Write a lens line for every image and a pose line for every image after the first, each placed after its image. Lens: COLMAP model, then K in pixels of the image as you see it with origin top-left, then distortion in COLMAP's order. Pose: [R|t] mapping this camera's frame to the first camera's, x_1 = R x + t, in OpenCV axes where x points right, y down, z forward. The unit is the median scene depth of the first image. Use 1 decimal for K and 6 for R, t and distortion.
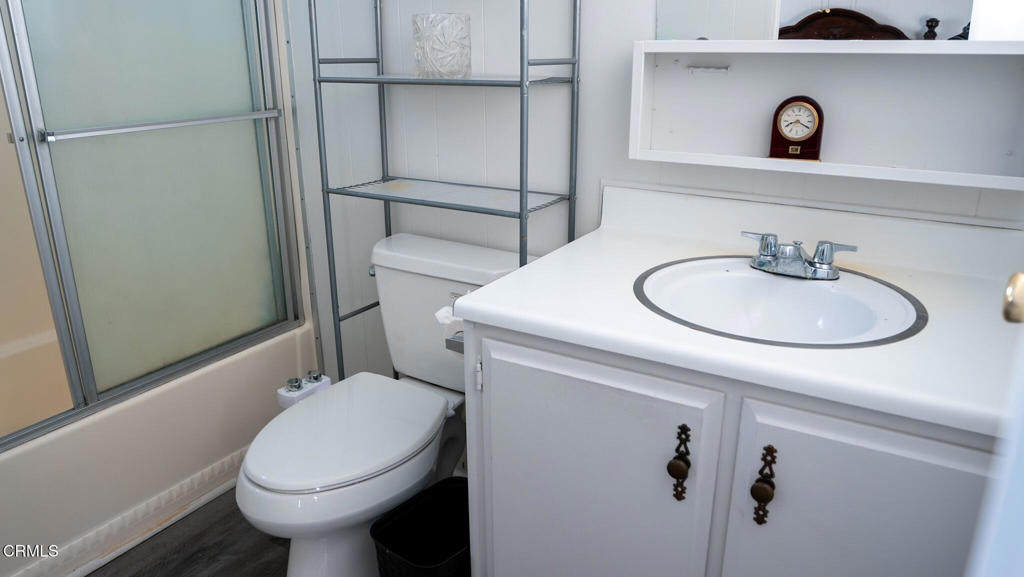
lens RADIAL K [[735.9, 0, 512.0], [0, 735.9, 288.5], [0, 0, 1]] dist [-0.000840, -0.000634]
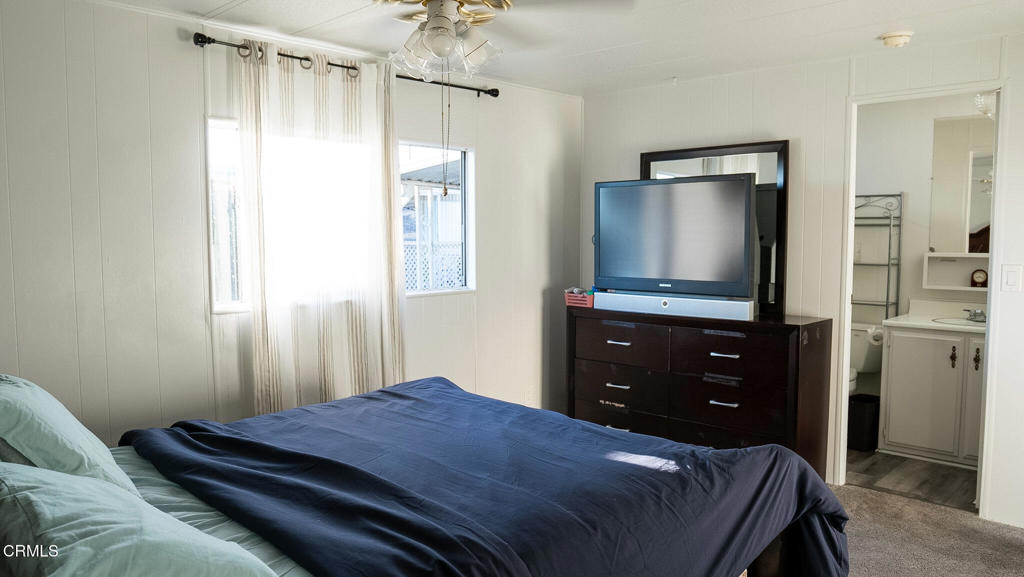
lens RADIAL K [[737.7, 0, 512.0], [0, 737.7, 288.5], [0, 0, 1]] dist [-0.014552, -0.003958]
pose [[0.977219, 0.019119, -0.211370, -0.958229], [-0.069756, 0.969538, -0.234799, 0.735254], [0.200442, 0.244194, 0.948784, -2.508319]]
